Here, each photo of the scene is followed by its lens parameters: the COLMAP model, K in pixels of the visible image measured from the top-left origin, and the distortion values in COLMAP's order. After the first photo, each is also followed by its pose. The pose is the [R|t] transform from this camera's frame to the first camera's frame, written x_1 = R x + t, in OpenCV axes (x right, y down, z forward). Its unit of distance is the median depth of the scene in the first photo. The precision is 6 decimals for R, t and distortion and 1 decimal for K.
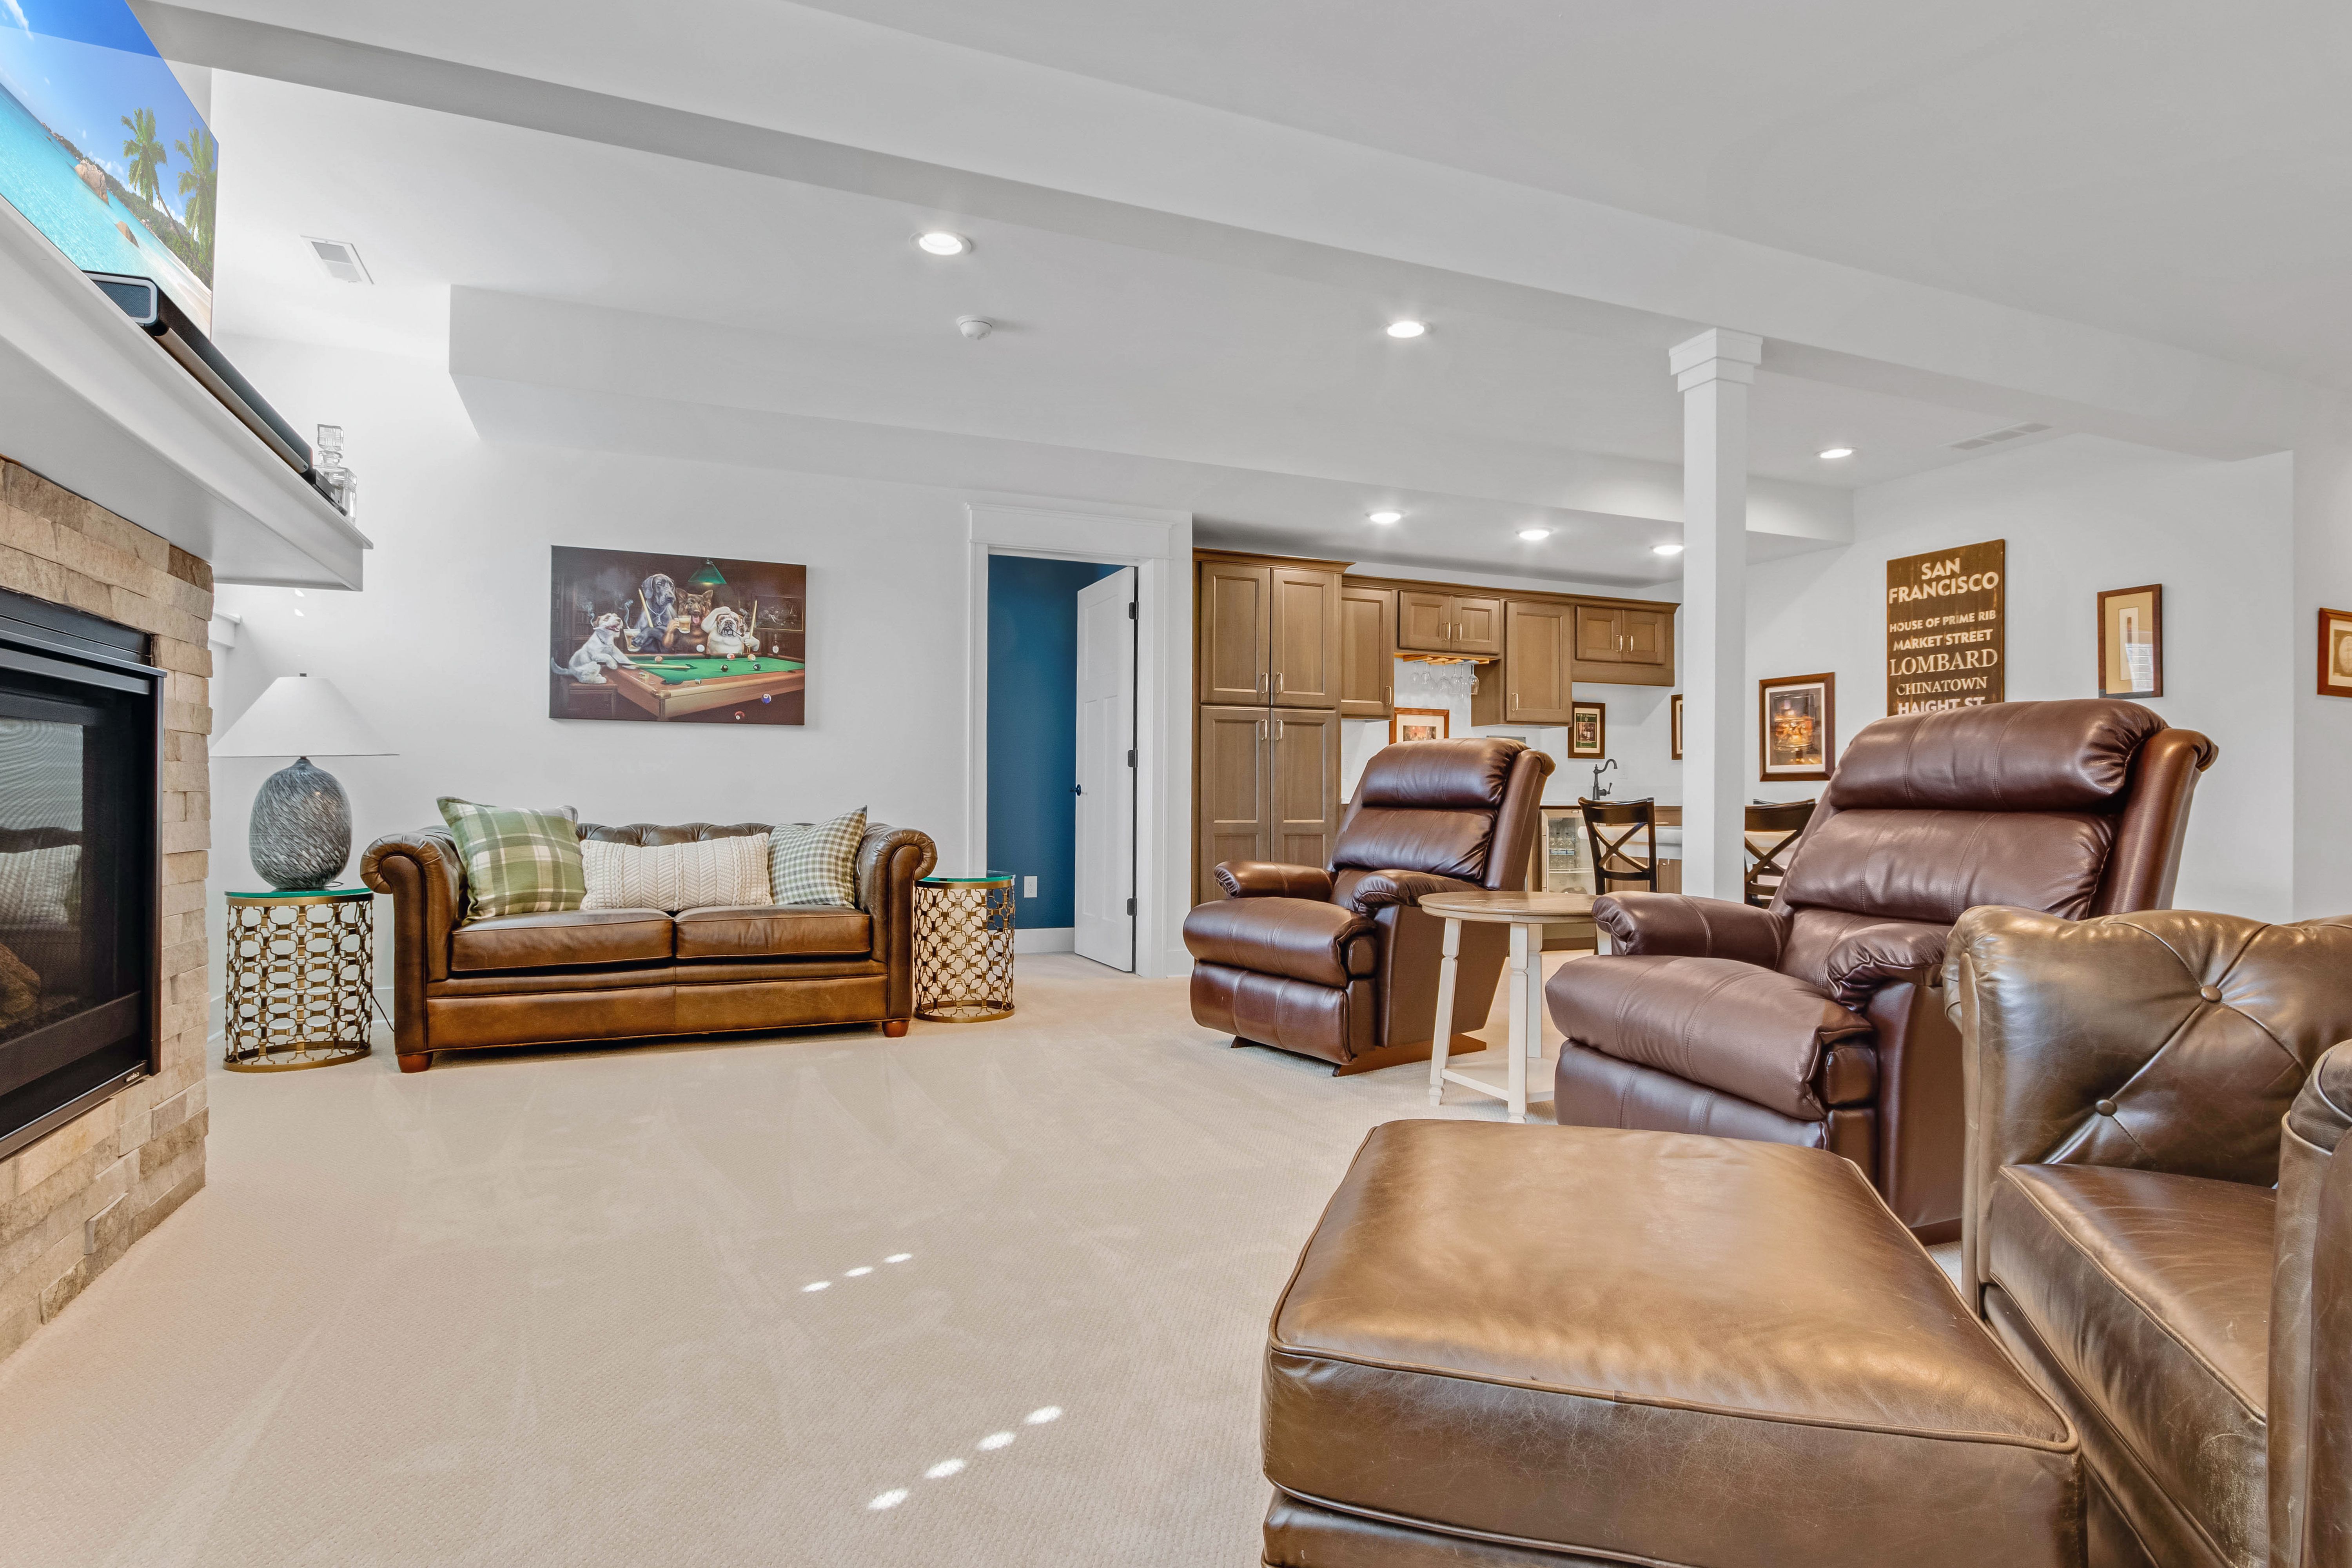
lens RADIAL K [[1226.0, 0, 1176.0], [0, 1226.0, 784.0], [0, 0, 1]] dist [-0.001599, -0.000228]
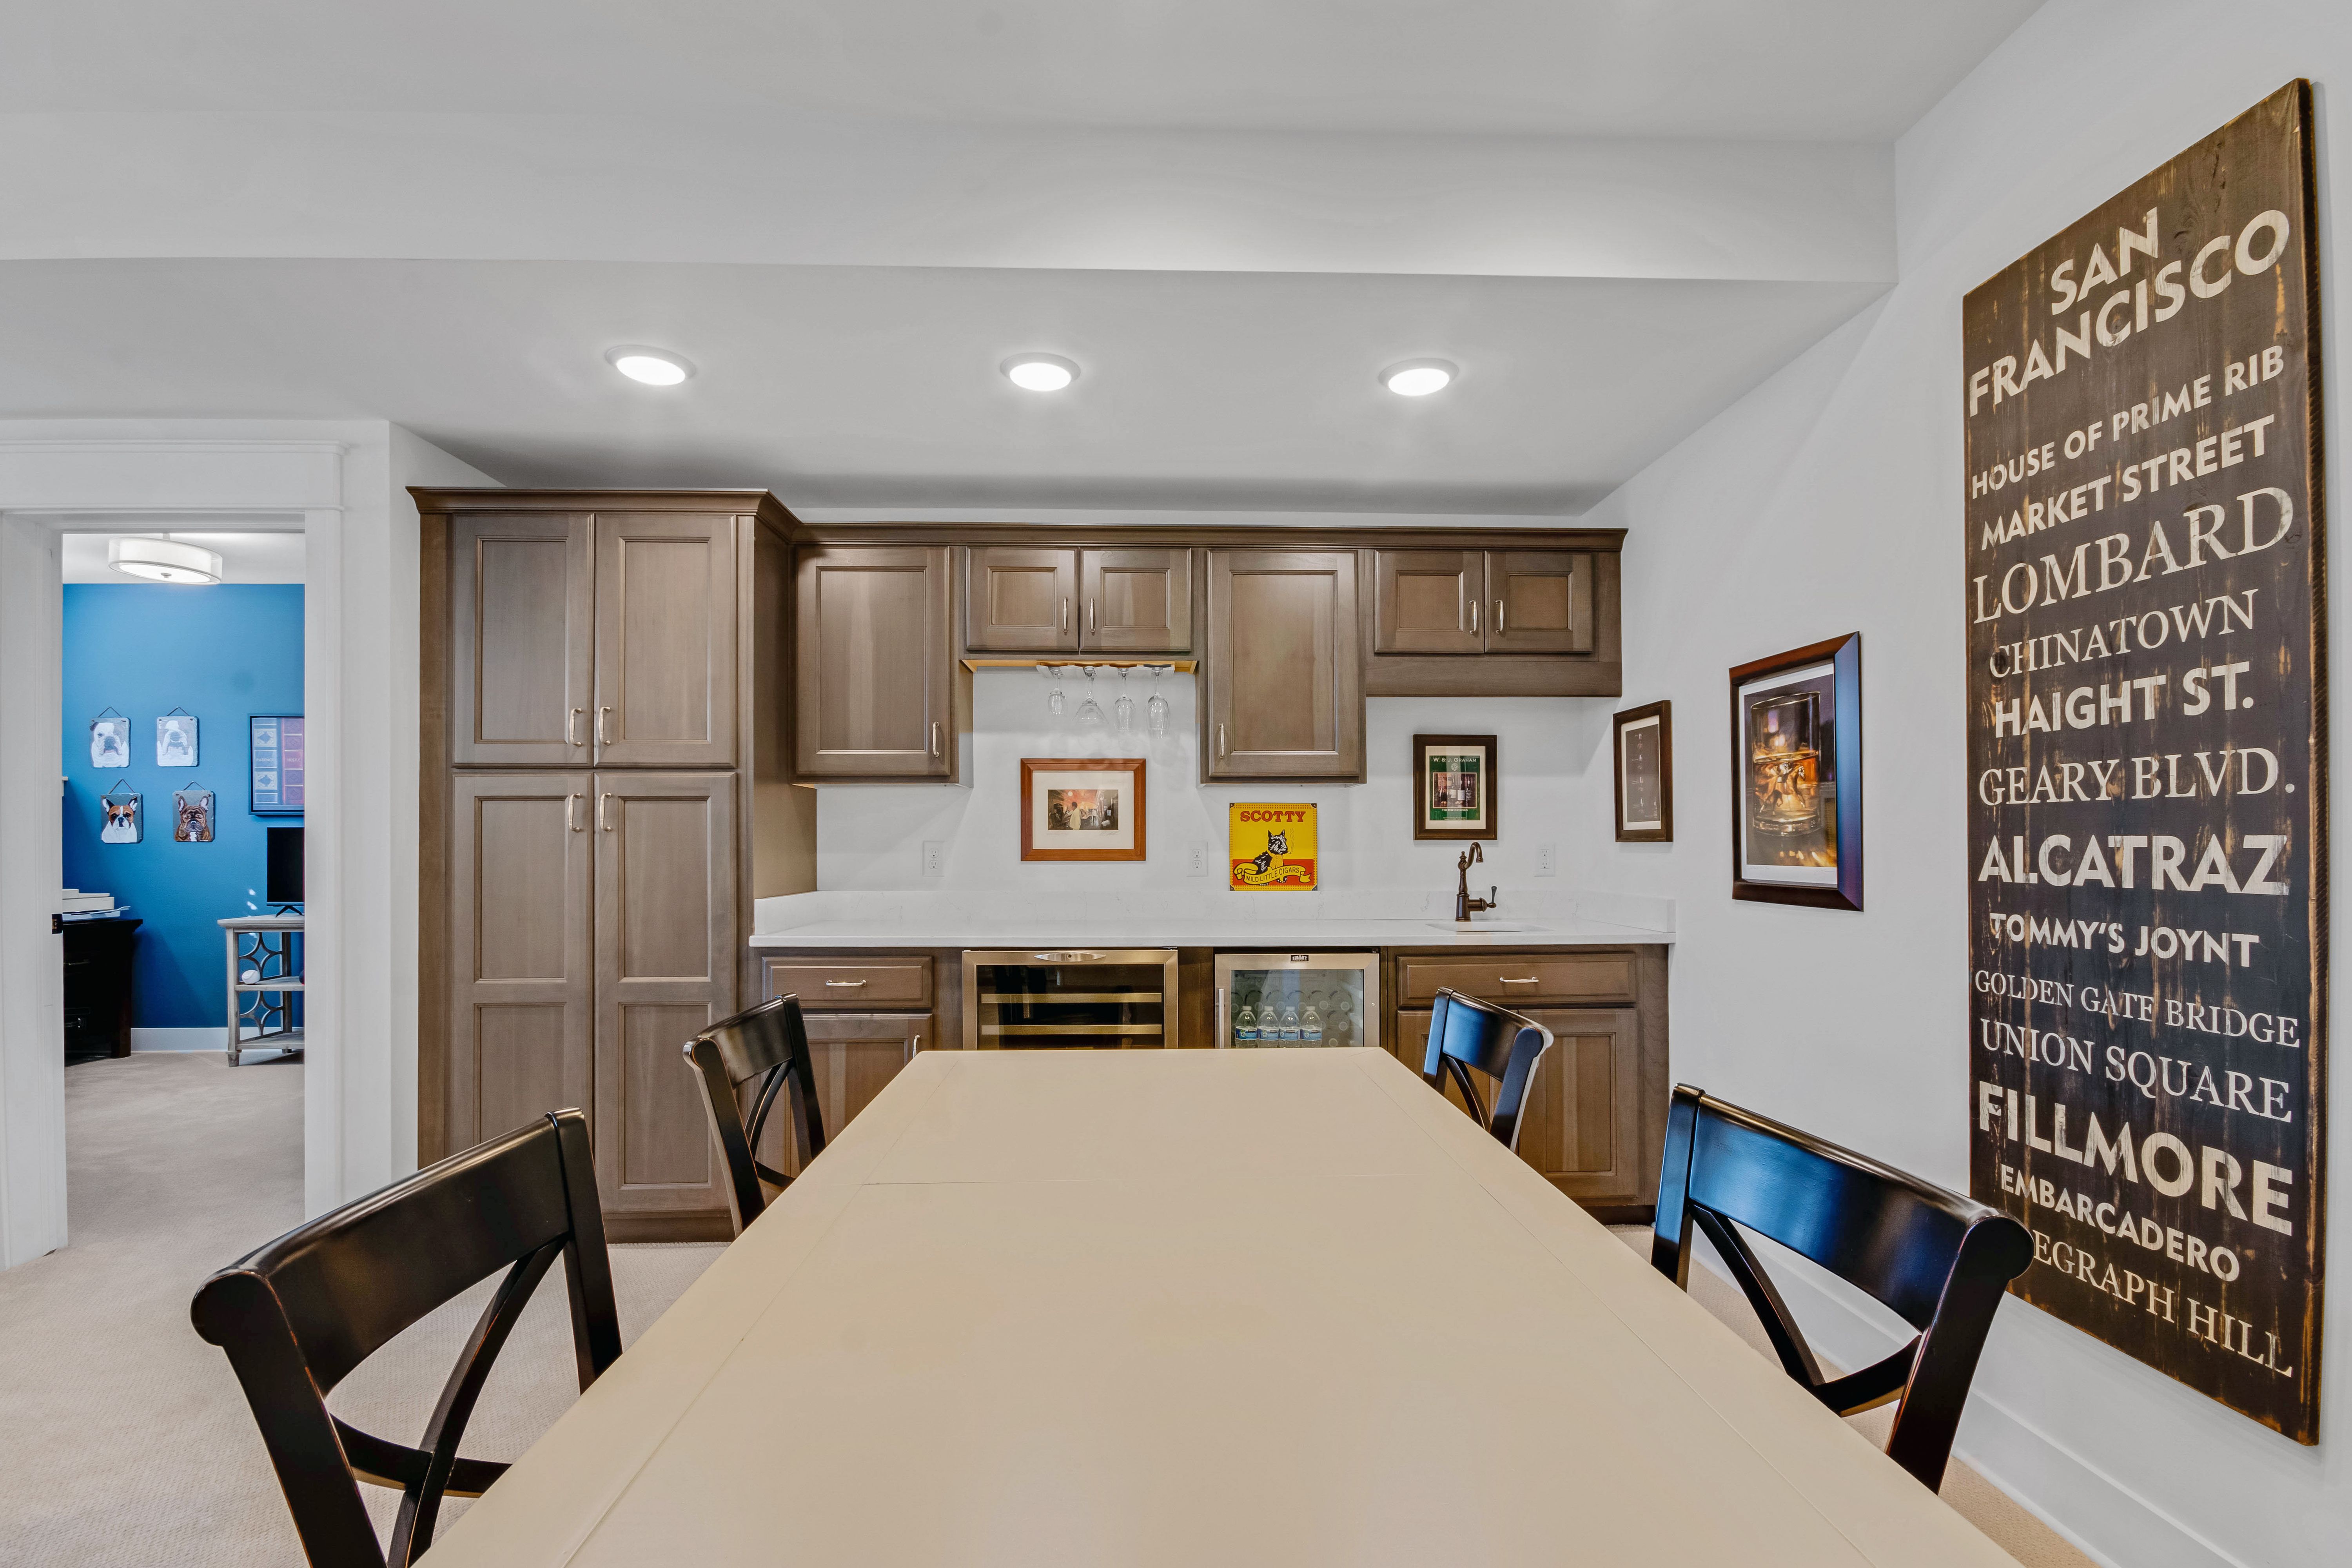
lens RADIAL K [[1080.6, 0, 1176.5], [0, 1080.6, 838.5], [0, 0, 1]] dist [-0.000825, -0.009280]
pose [[0.931631, -0.007037, -0.363337, 0.482898], [0.010579, 0.999914, 0.007760, -0.032388], [0.363251, -0.011073, 0.931626, 0.633366]]
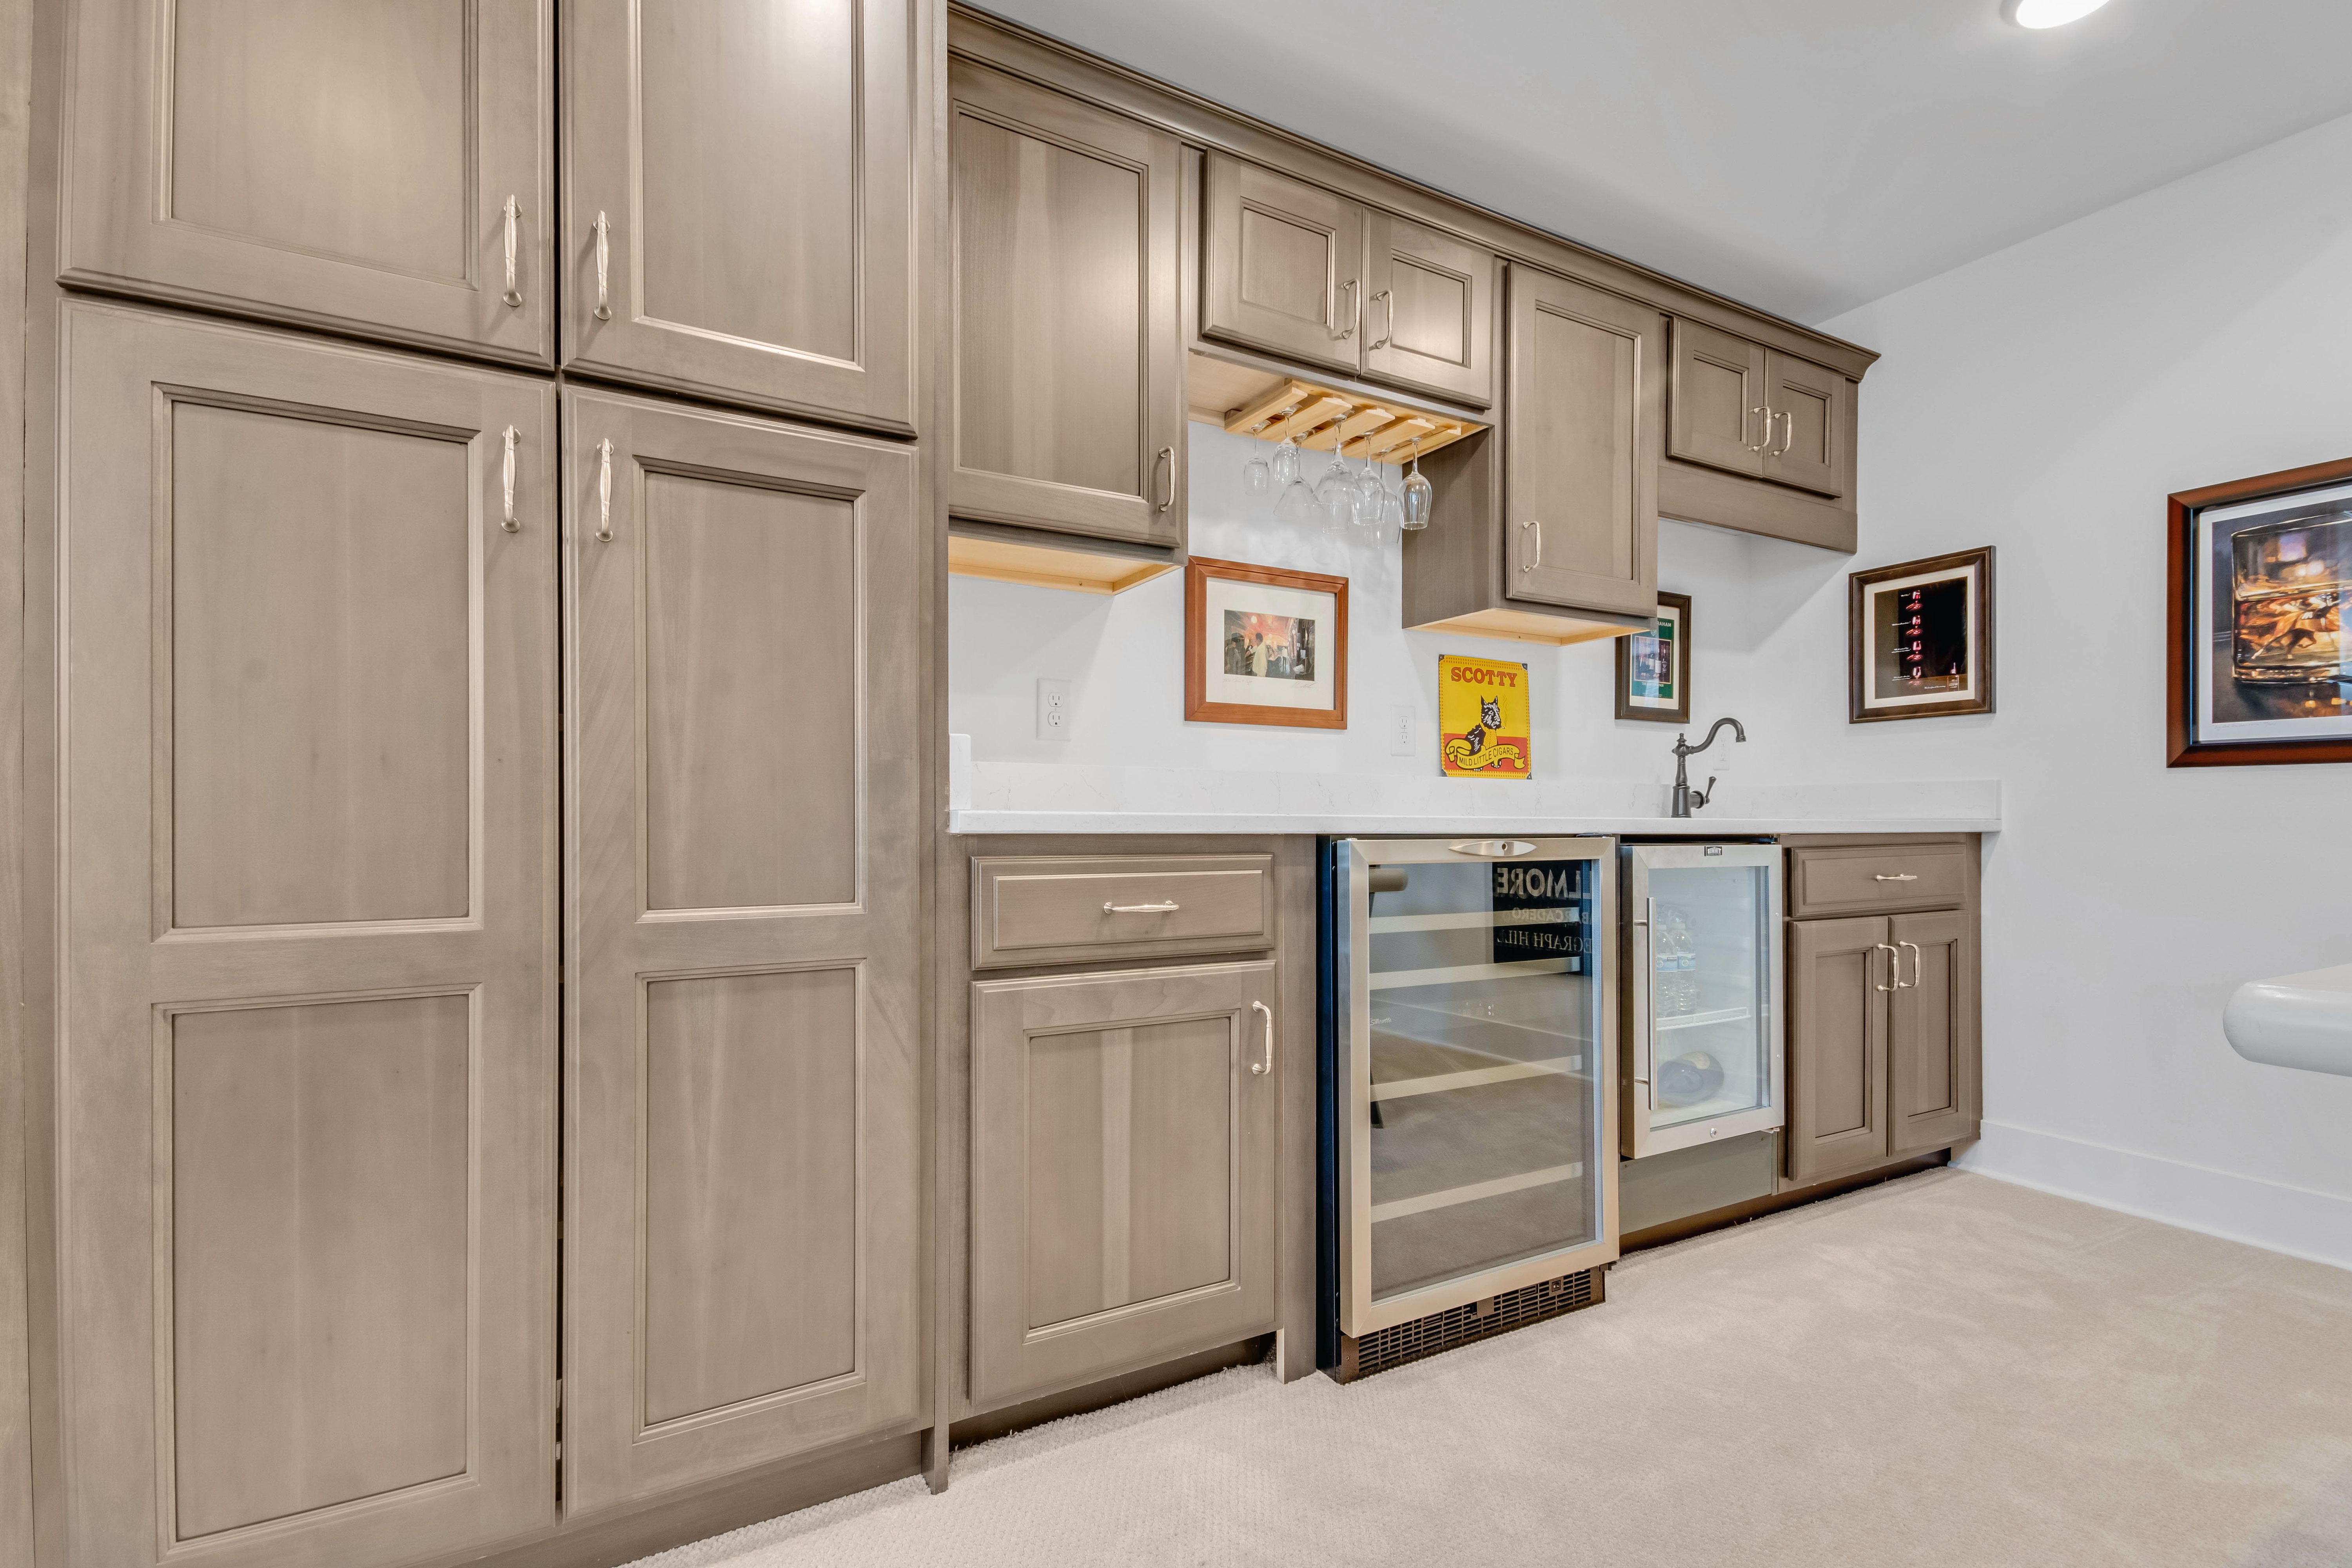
lens RADIAL K [[1056.9, 0, 1176.4], [0, 1056.9, 812.6], [0, 0, 1]] dist [0.002102, 0.000245]
pose [[0.995705, 0.000008, 0.092581, 0.162748], [-0.000776, 0.999966, 0.008263, 0.010513], [-0.092578, -0.008300, 0.995671, 0.790503]]
